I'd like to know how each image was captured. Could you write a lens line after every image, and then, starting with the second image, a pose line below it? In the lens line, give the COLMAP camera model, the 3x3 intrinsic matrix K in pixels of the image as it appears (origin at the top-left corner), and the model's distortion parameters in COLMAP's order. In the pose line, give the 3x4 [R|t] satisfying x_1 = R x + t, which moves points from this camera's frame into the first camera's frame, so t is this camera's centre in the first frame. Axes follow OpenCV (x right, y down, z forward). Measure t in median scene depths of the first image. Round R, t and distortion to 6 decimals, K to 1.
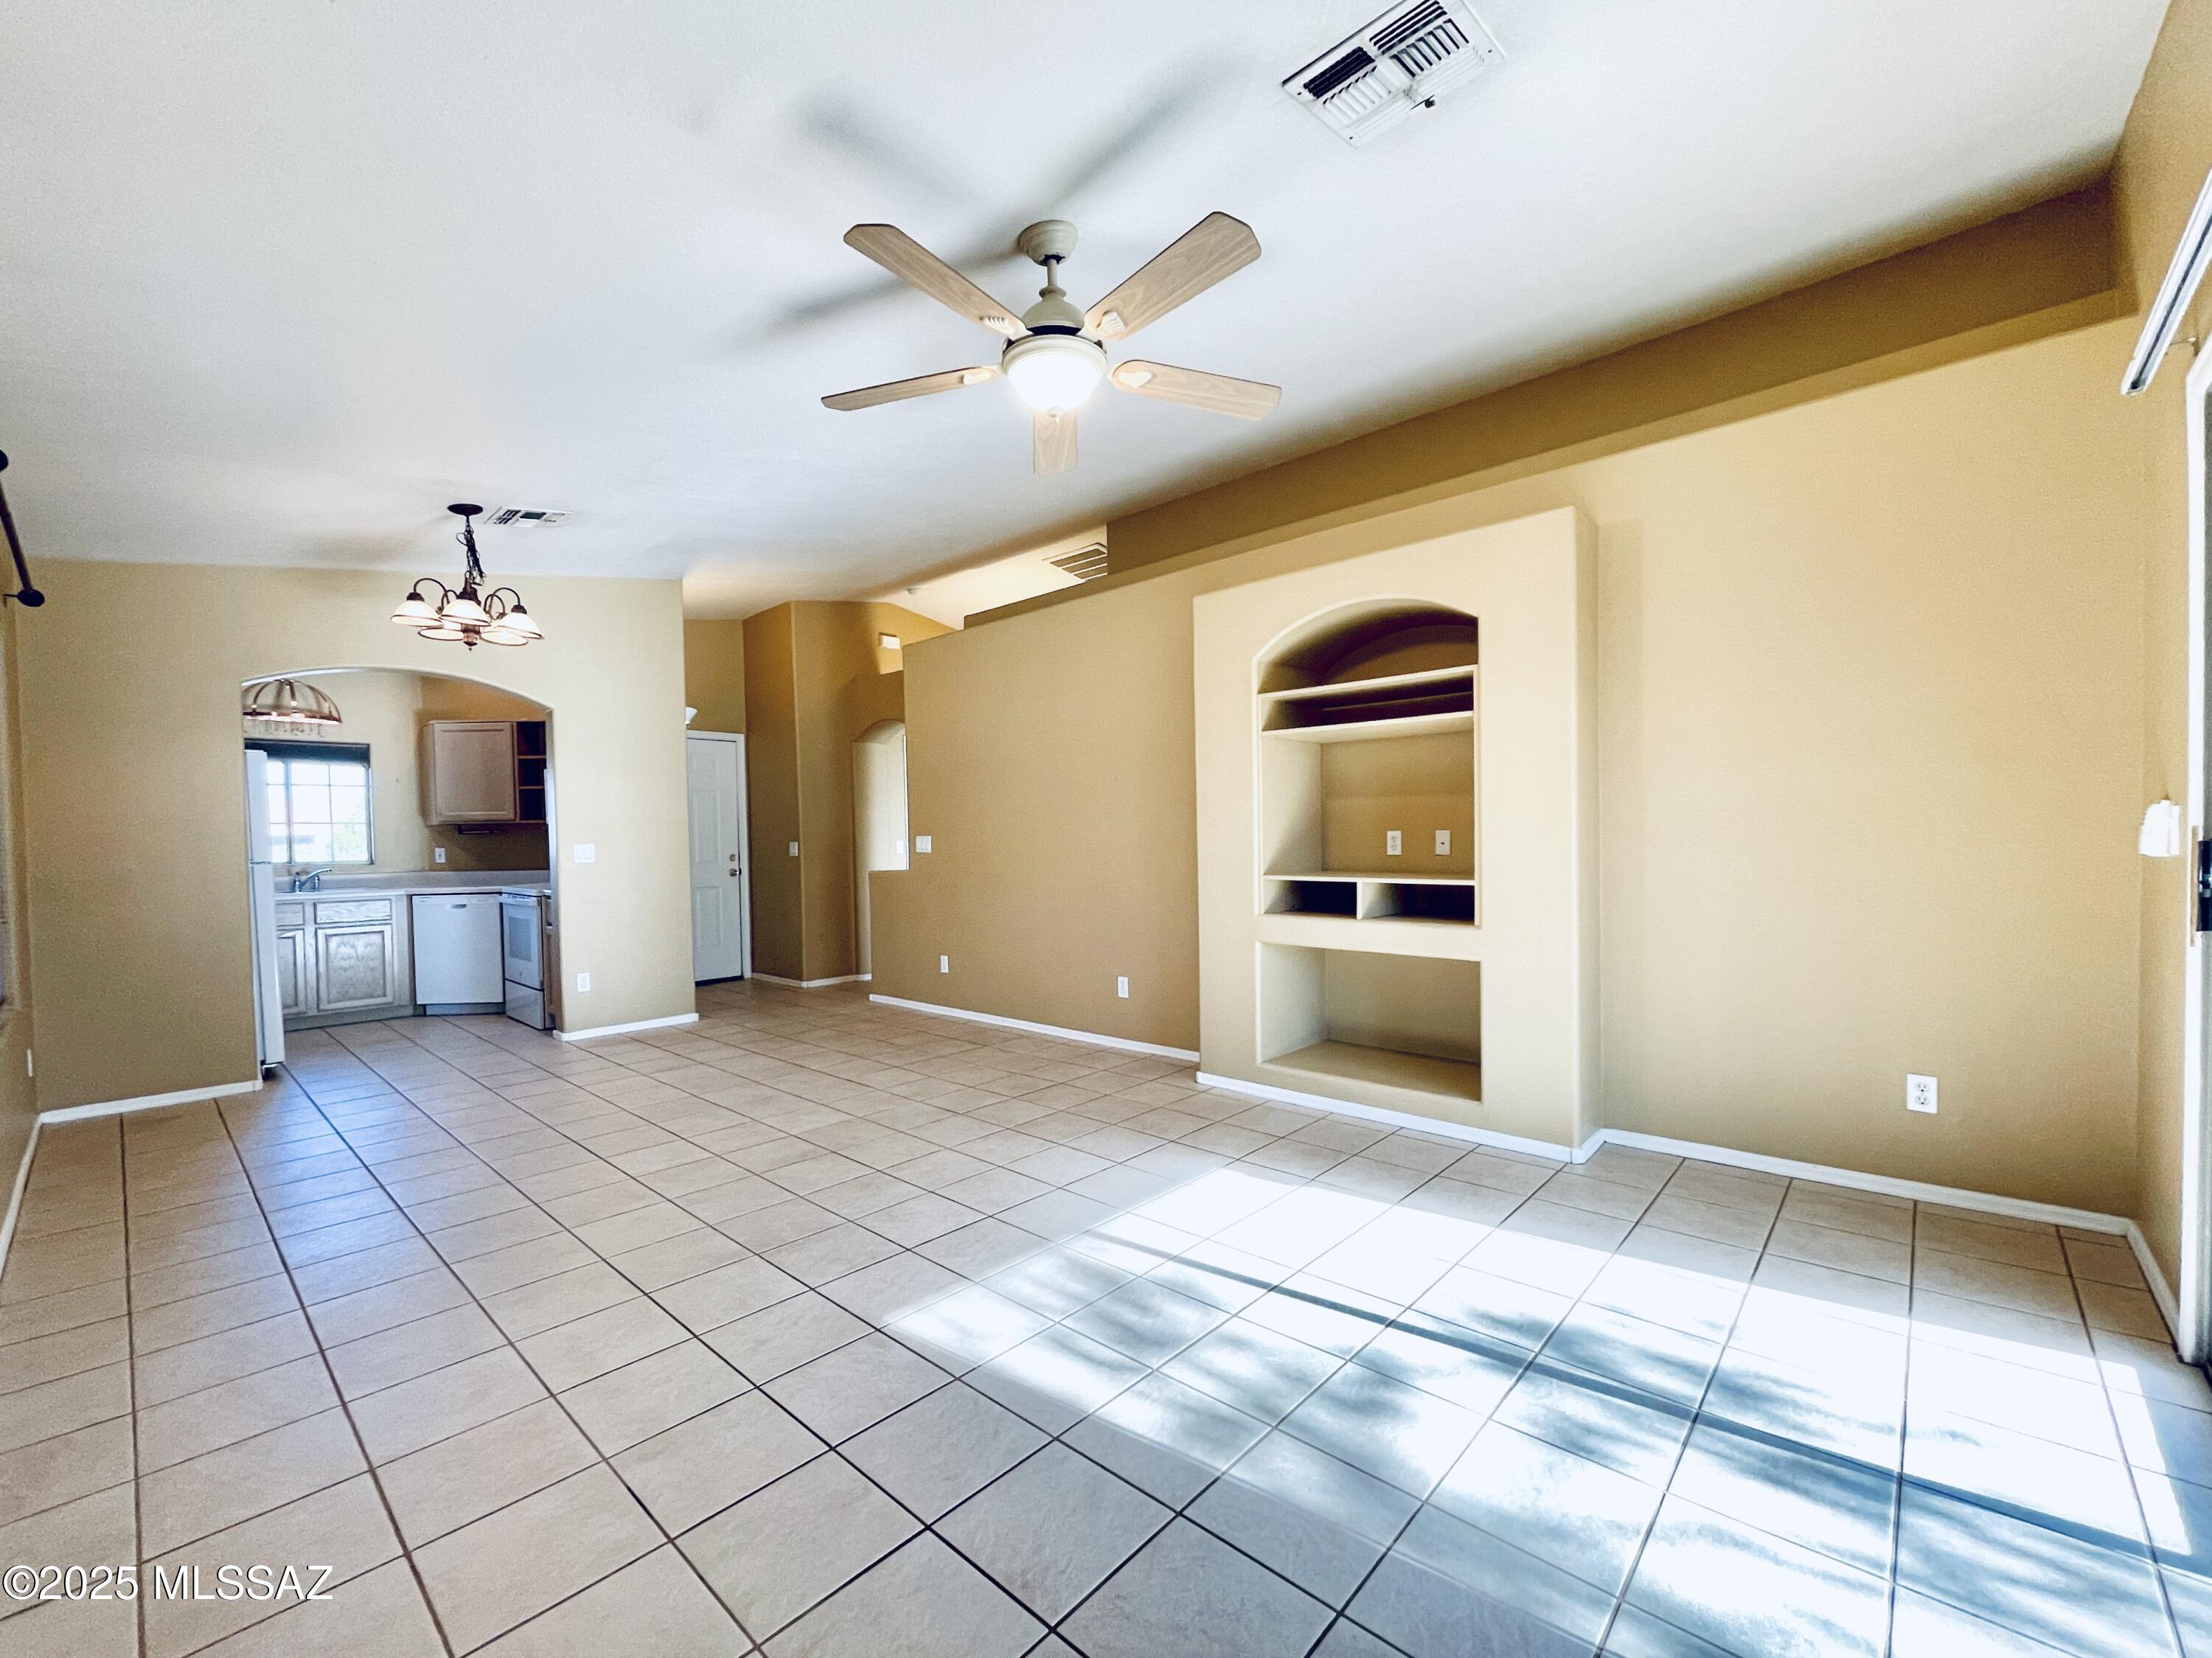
lens RADIAL K [[913.5, 0, 1106.7], [0, 913.5, 862.1], [0, 0, 1]] dist [0.001304, 0.000142]
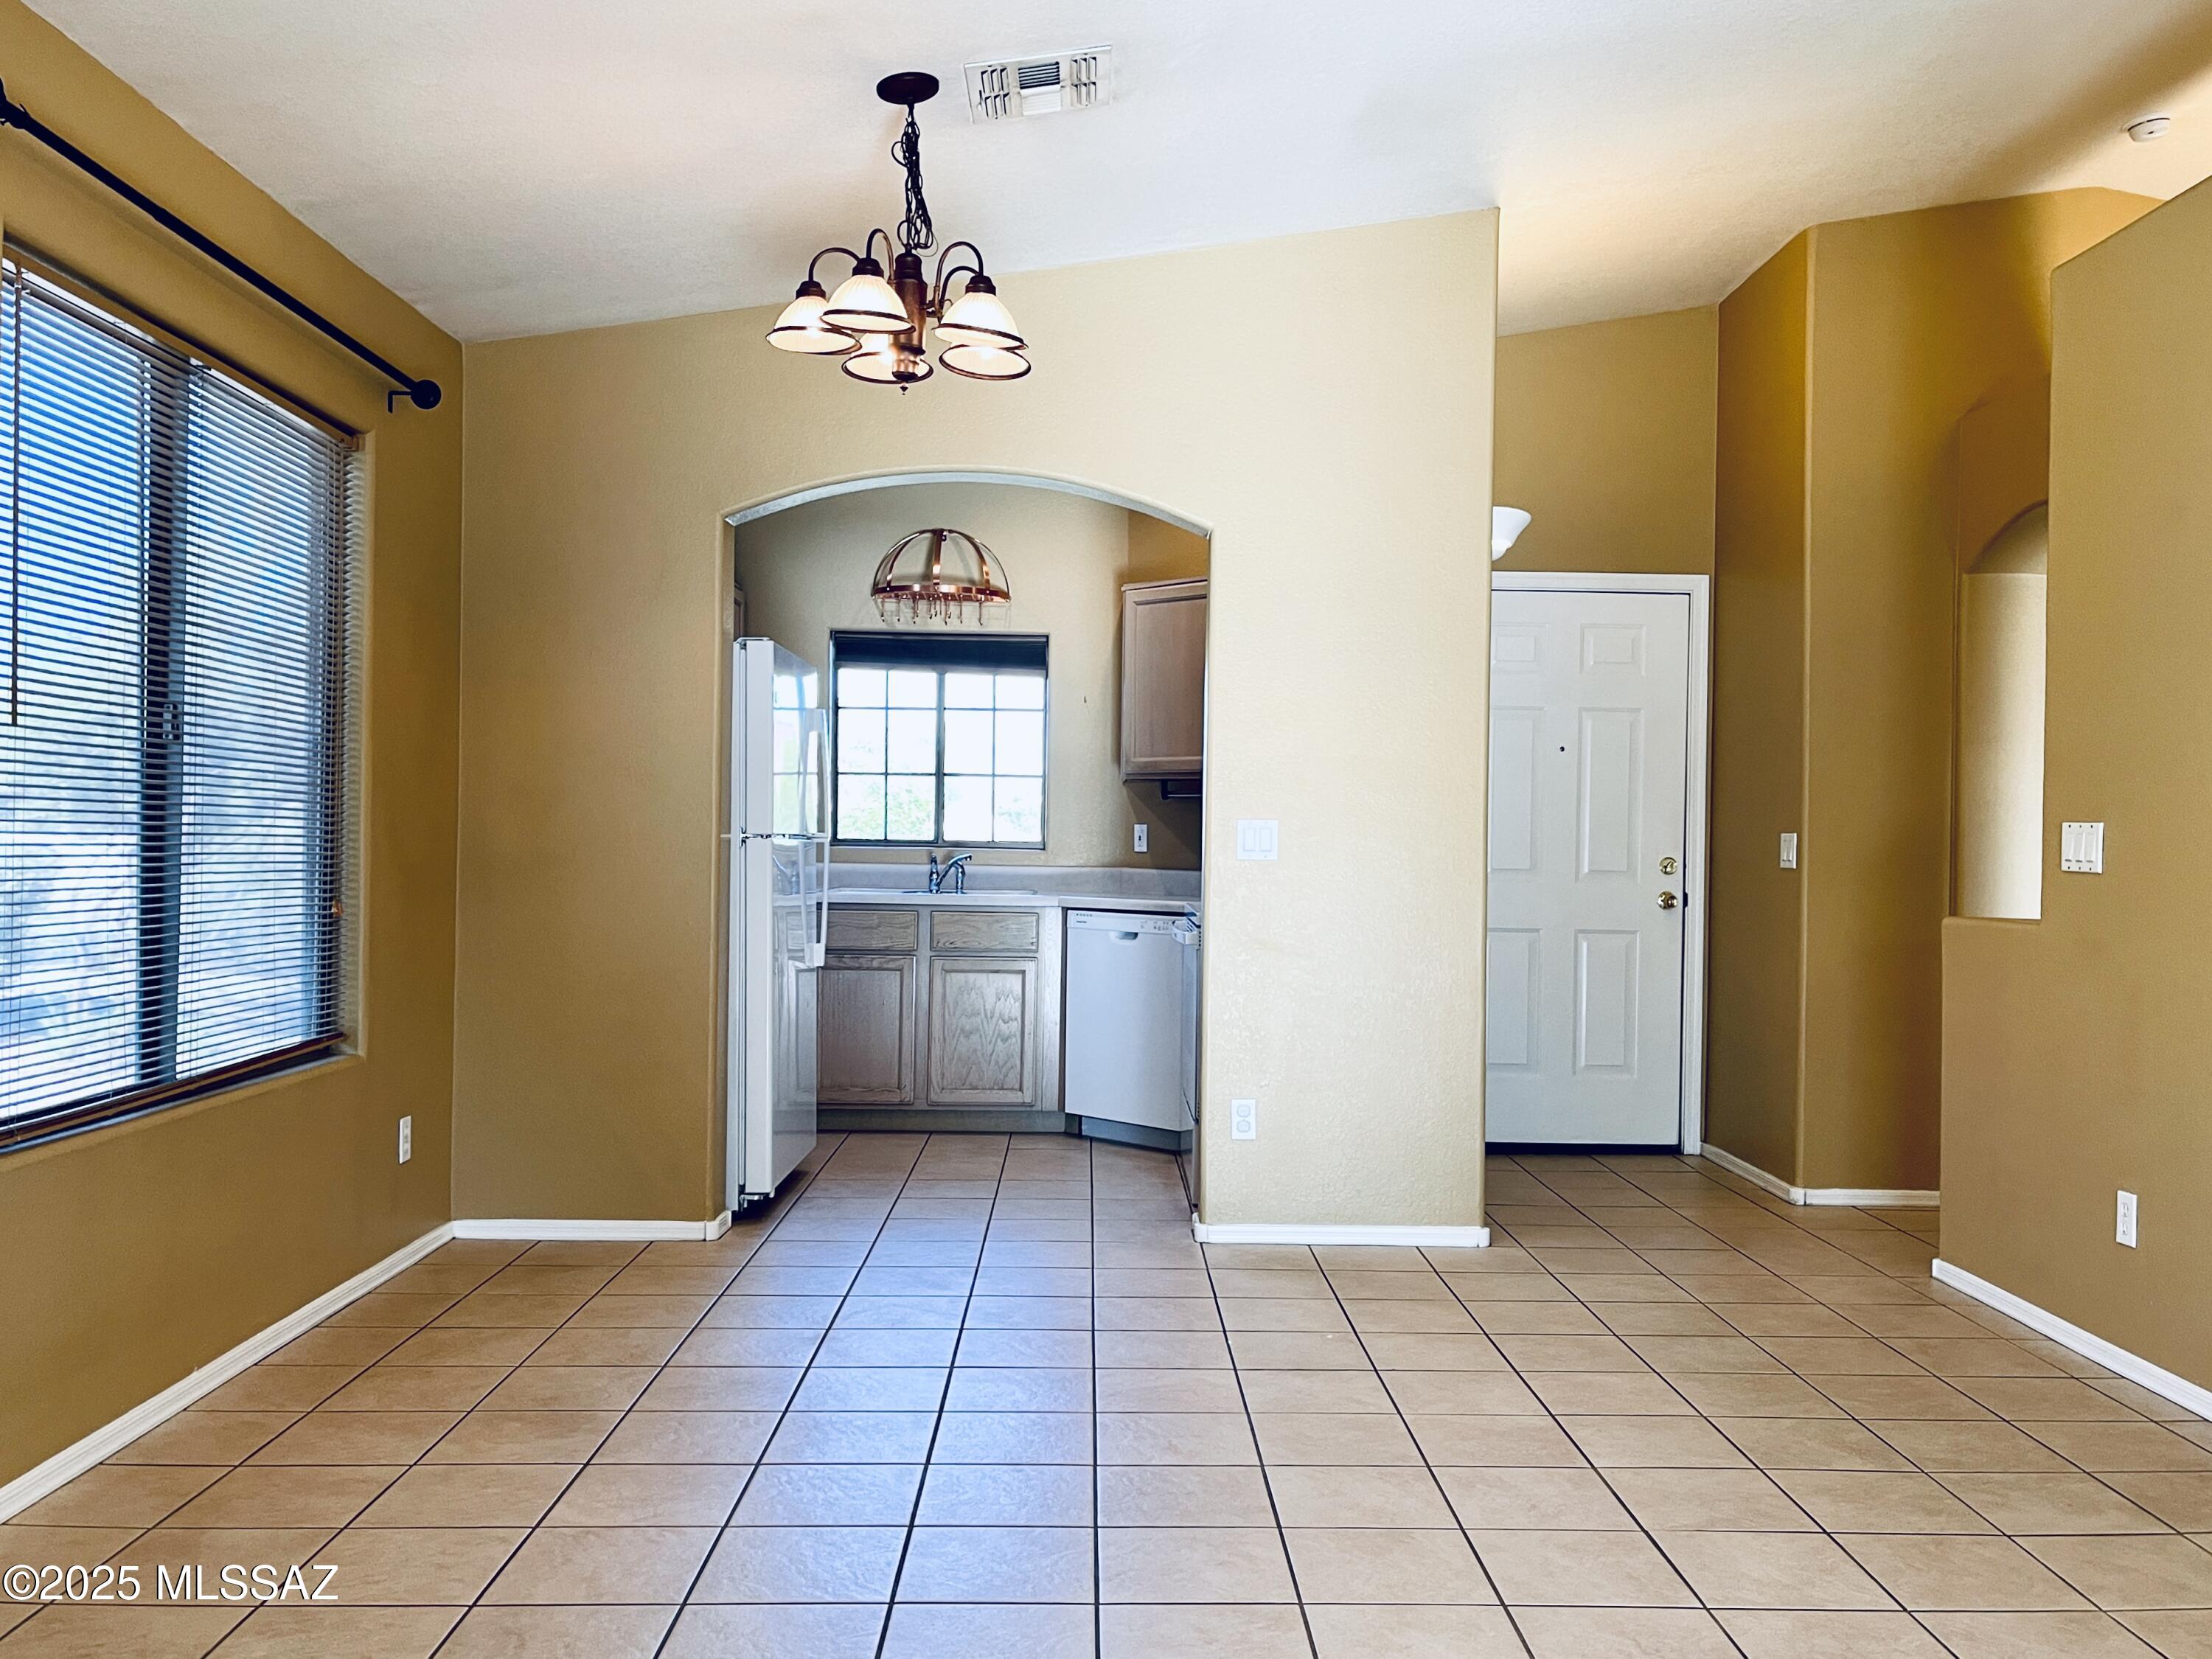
lens RADIAL K [[1830.4, 0, 1160.4], [0, 1830.4, 832.2], [0, 0, 1]] dist [0.090029, -0.128602]
pose [[0.700001, 0.027478, -0.713613, 0.047128], [-0.047691, 0.998827, -0.008321, -0.002711], [0.712548, 0.039857, 0.700491, 0.278388]]
